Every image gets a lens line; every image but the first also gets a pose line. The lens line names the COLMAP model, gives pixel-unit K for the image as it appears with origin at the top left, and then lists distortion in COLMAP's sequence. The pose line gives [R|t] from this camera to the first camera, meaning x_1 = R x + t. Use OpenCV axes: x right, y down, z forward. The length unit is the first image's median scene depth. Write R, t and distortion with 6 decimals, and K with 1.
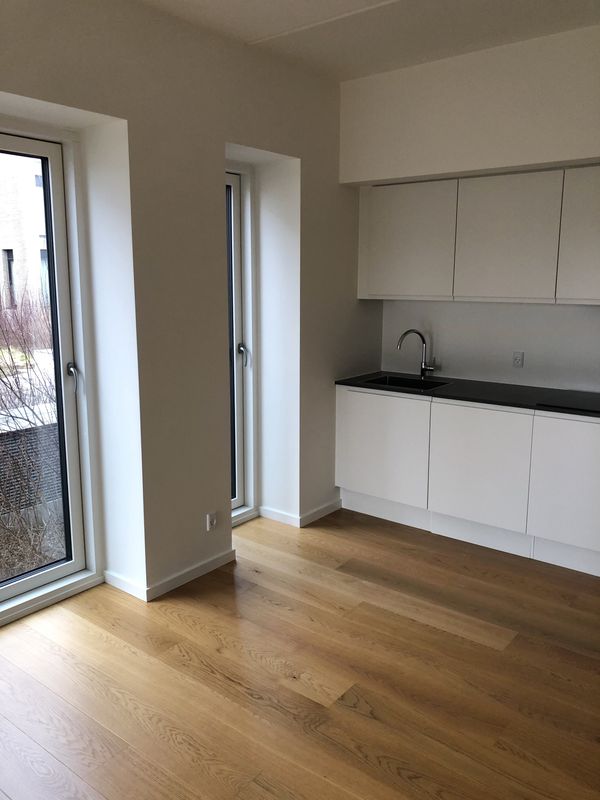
lens RADIAL K [[656.2, 0, 309.6], [0, 656.2, 389.3], [0, 0, 1]] dist [0.002085, -0.005188]
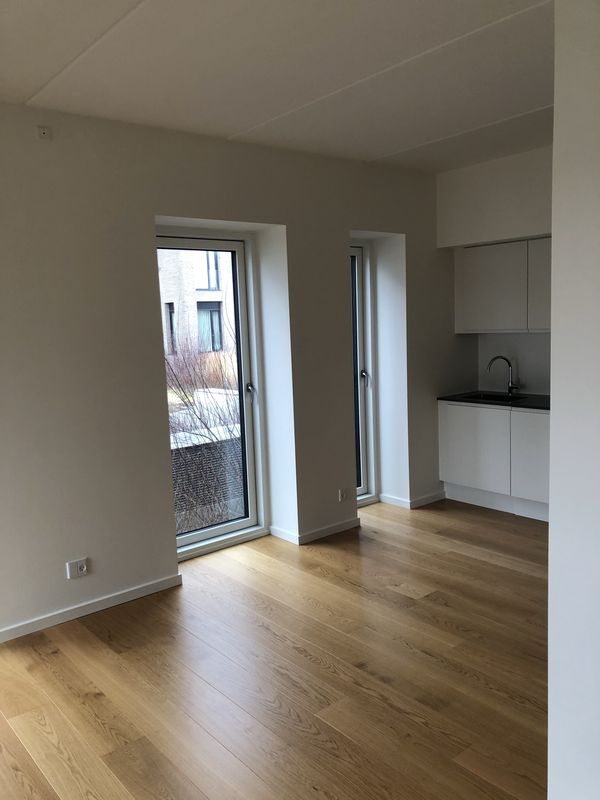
lens RADIAL K [[671.8, 0, 300.0], [0, 671.8, 400.0], [0, 0, 1]] dist [0.117115, -0.001661]
pose [[0.975261, -0.015950, -0.220479, 0.083876], [0.005397, 0.998814, -0.048386, 0.067199], [0.220989, 0.045999, 0.974191, -0.439069]]
